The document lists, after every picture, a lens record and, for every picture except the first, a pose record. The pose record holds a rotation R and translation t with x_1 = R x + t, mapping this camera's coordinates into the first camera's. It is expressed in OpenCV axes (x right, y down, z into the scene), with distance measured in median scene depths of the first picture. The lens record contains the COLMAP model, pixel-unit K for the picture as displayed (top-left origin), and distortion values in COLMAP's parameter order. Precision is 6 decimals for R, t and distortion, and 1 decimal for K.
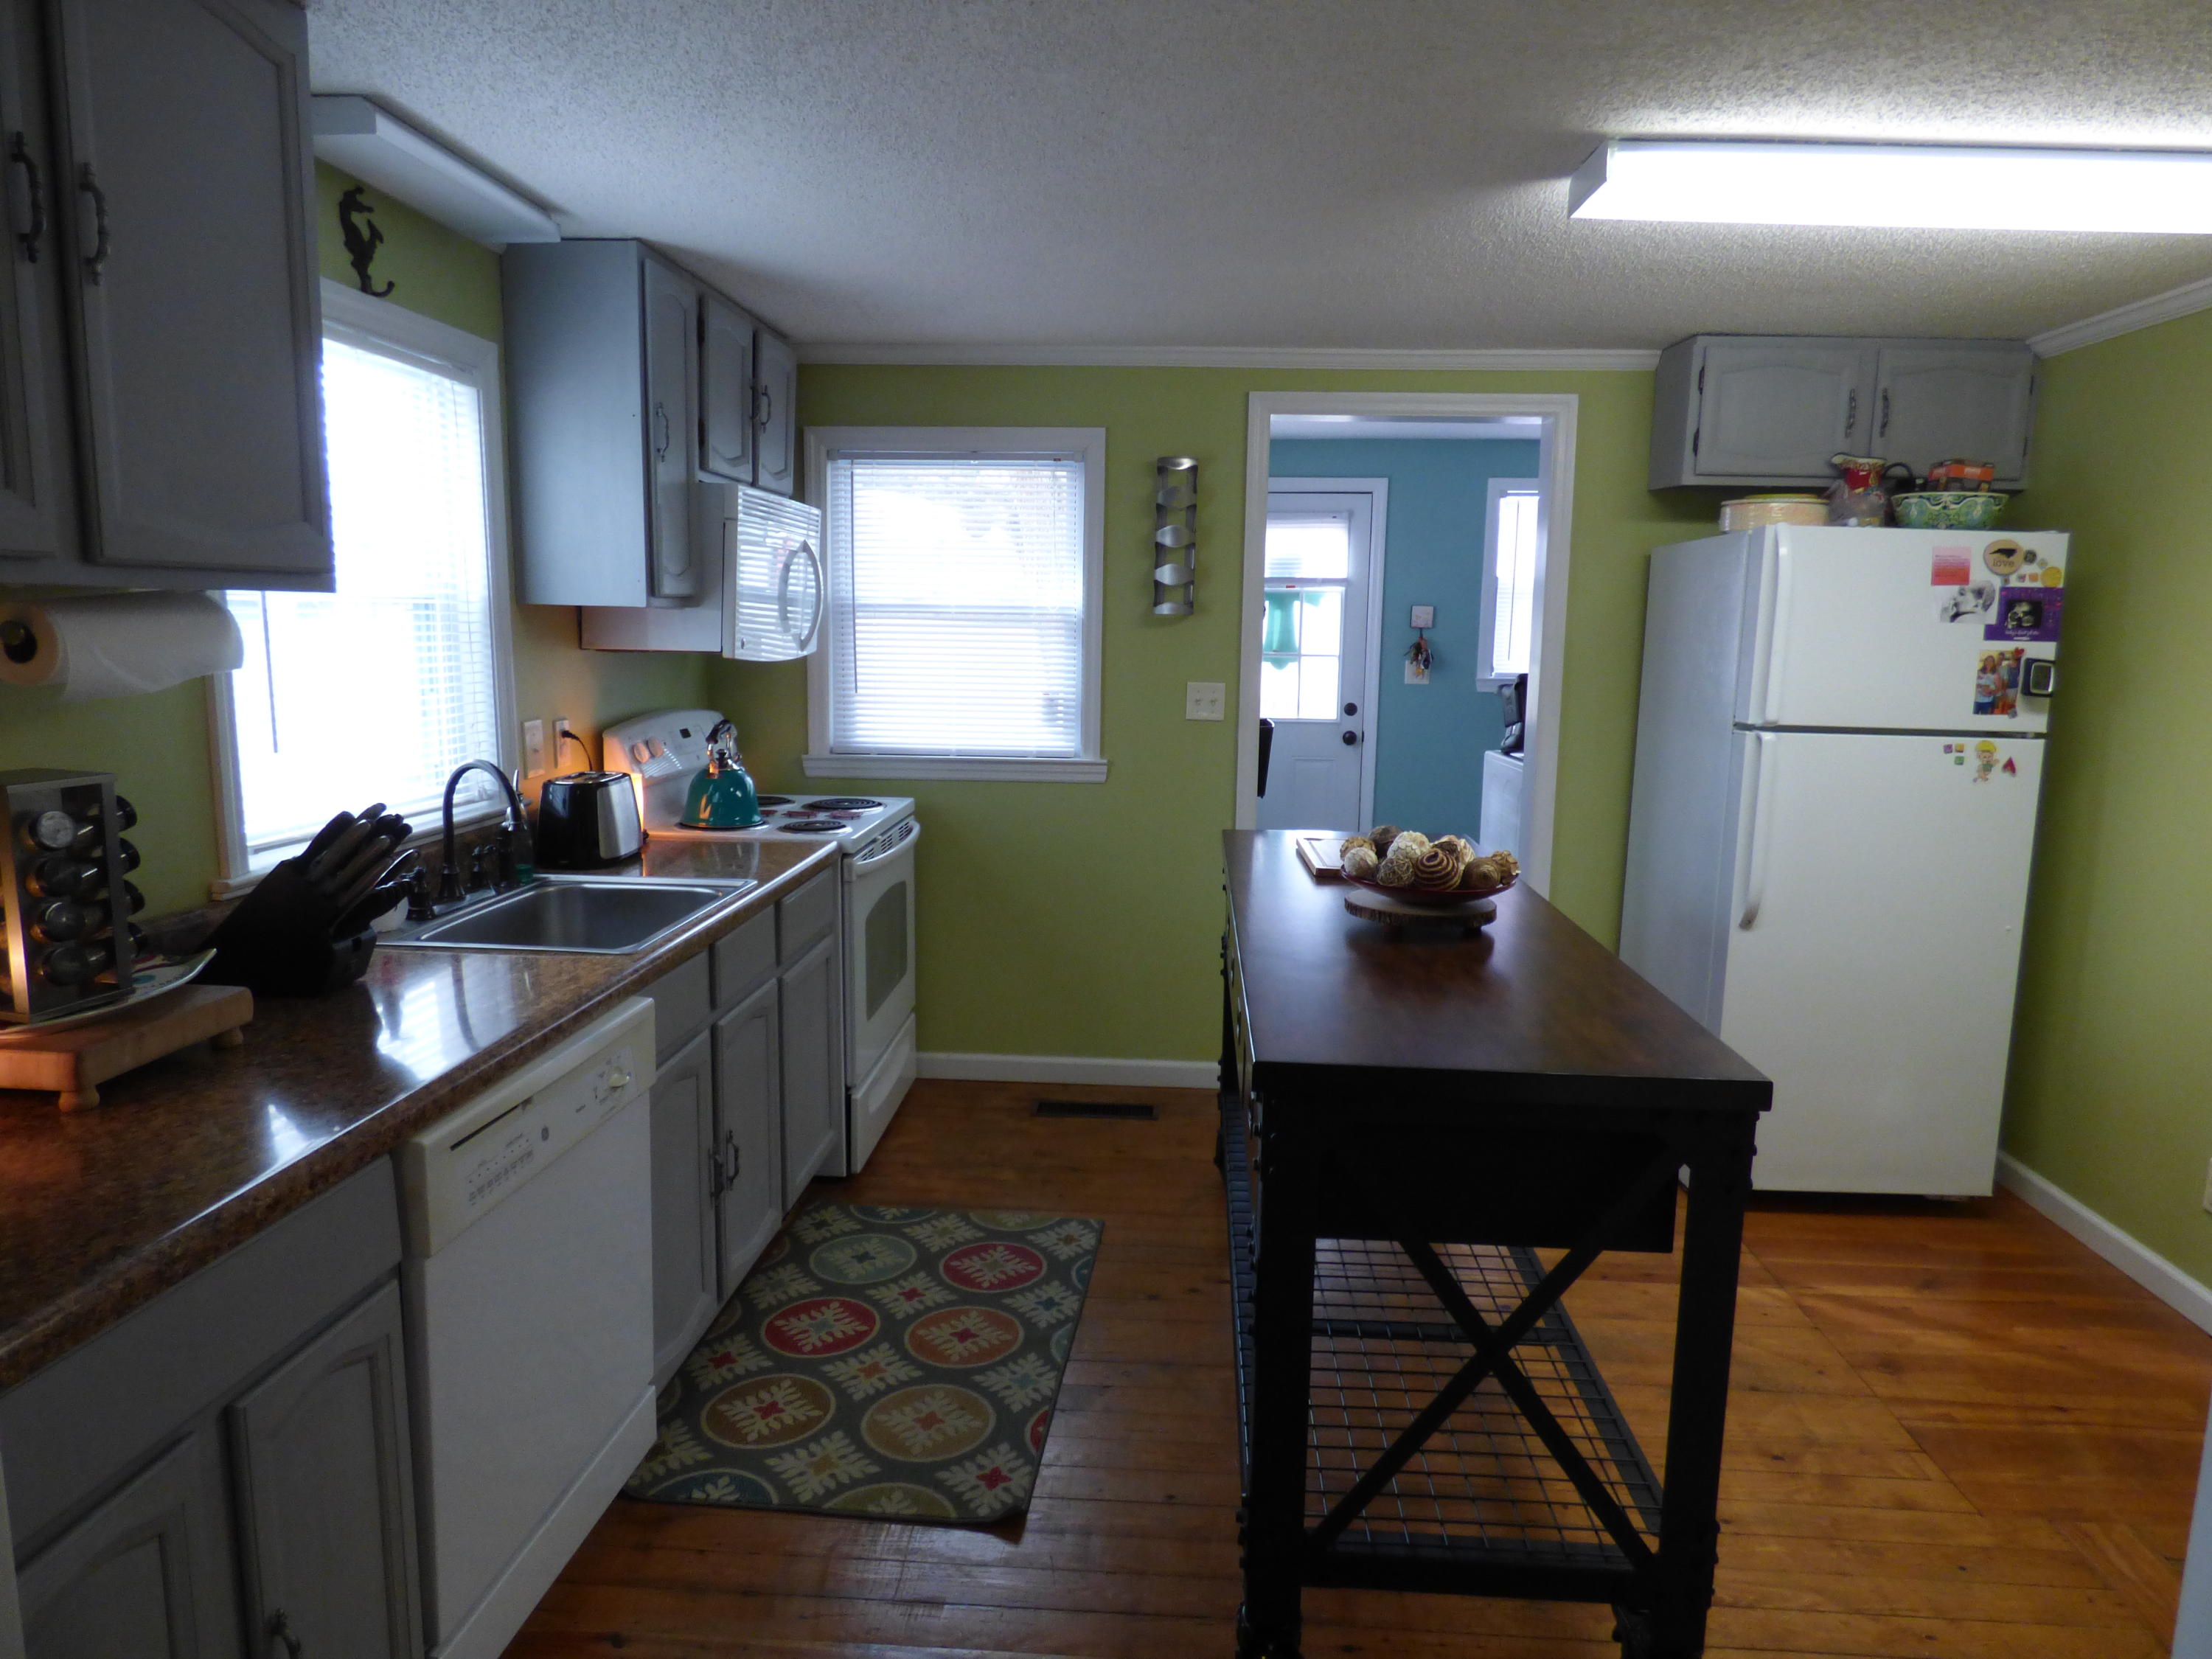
lens RADIAL K [[1352.6, 0, 1114.3], [0, 1352.6, 823.8], [0, 0, 1]] dist [-0.007792, -0.001917]
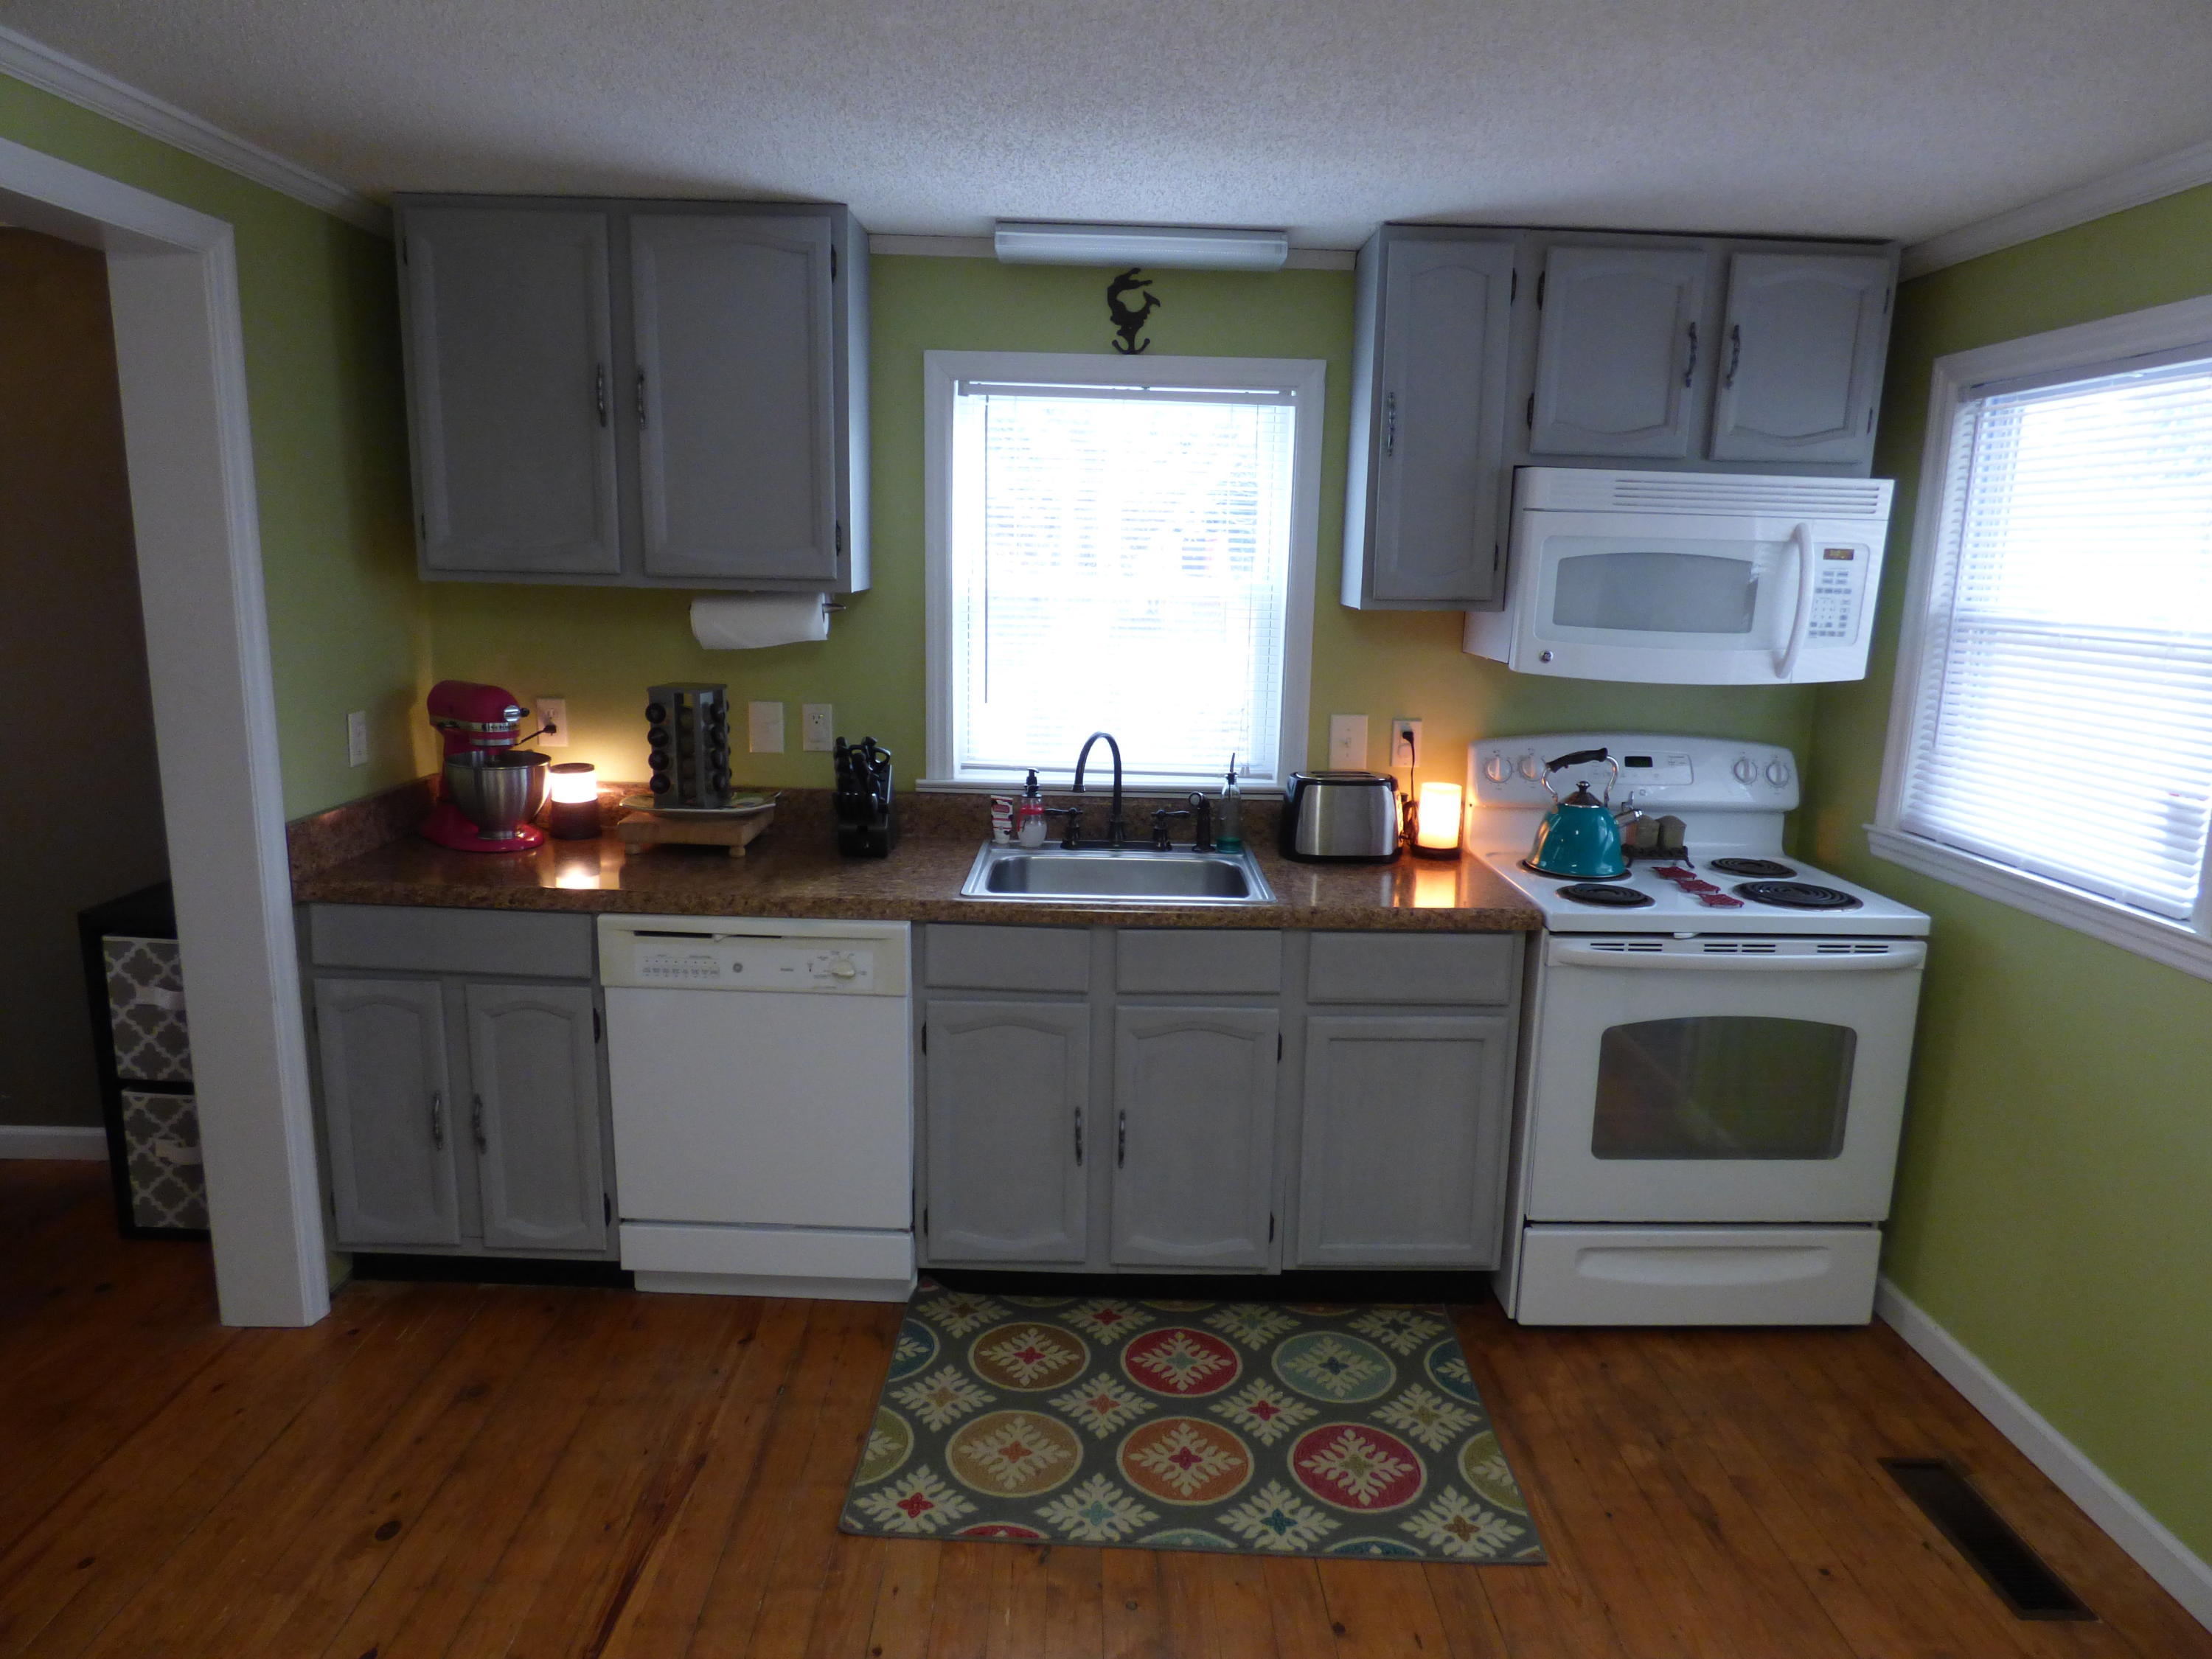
lens RADIAL K [[1352.6, 0, 1114.3], [0, 1352.6, 823.8], [0, 0, 1]] dist [-0.007792, -0.001917]
pose [[0.075240, 0.174197, -0.981832, 0.565061], [-0.172508, 0.972051, 0.159242, -0.123209], [0.982130, 0.157393, 0.103188, 0.687606]]
